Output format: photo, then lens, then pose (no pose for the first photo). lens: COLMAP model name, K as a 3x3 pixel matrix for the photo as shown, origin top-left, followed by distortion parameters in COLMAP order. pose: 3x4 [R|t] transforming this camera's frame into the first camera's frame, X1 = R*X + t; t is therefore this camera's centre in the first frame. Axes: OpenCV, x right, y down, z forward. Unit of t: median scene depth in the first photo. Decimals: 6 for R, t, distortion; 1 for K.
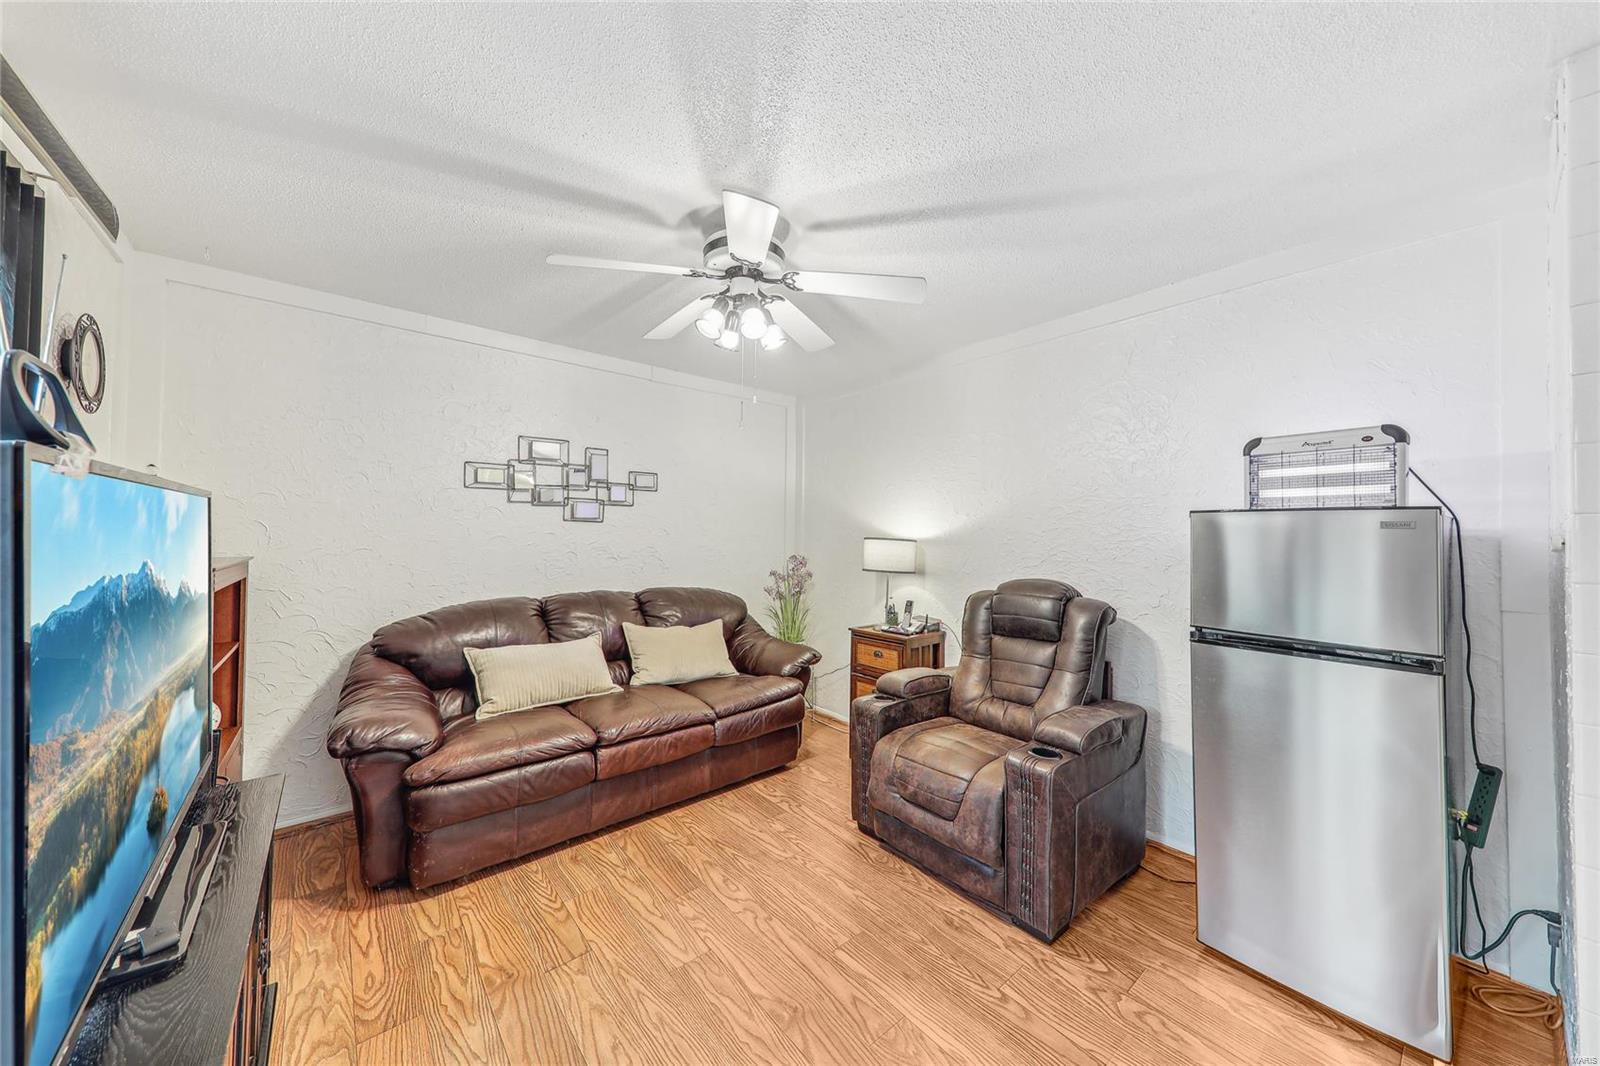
lens RADIAL K [[543.9, 0, 794.6], [0, 543.9, 531.2], [0, 0, 1]] dist [0.047963, -0.015086]
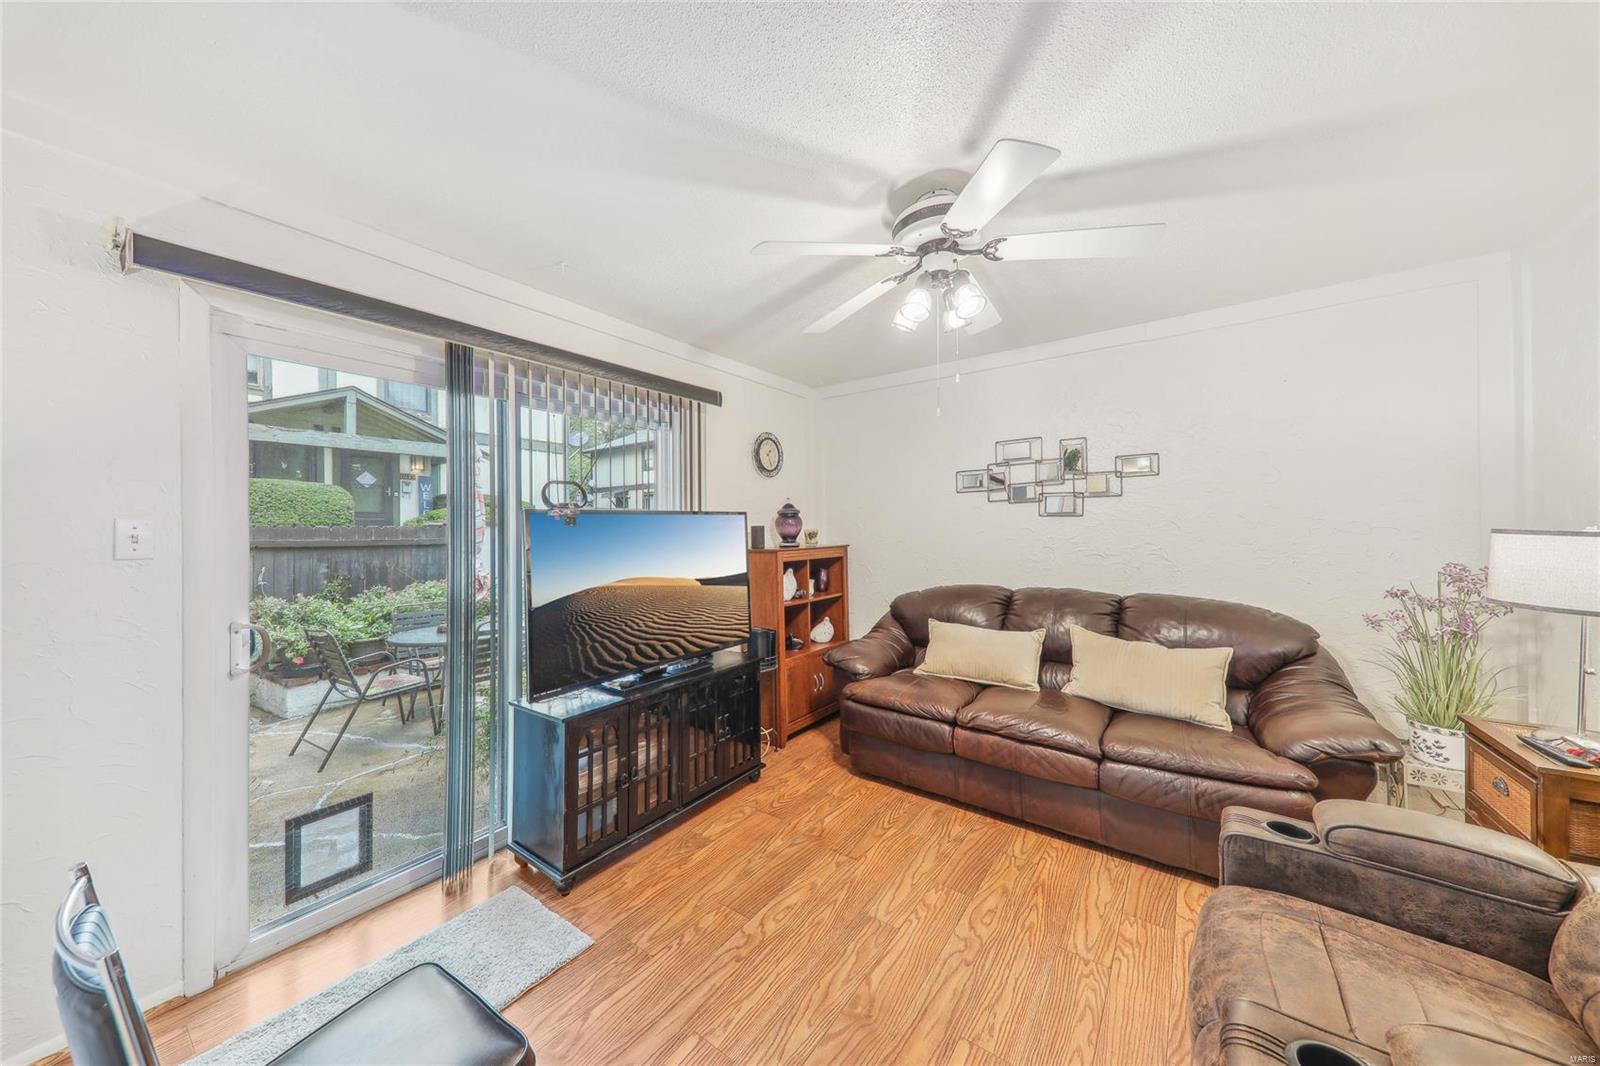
lens RADIAL K [[531.4, 0, 800.2], [0, 531.4, 528.8], [0, 0, 1]] dist [0.005185, -0.000126]
pose [[0.249847, -0.014945, -0.968170, 0.501525], [0.013523, 0.999837, -0.011944, 0.012189], [0.968191, -0.010108, 0.250009, 0.378595]]
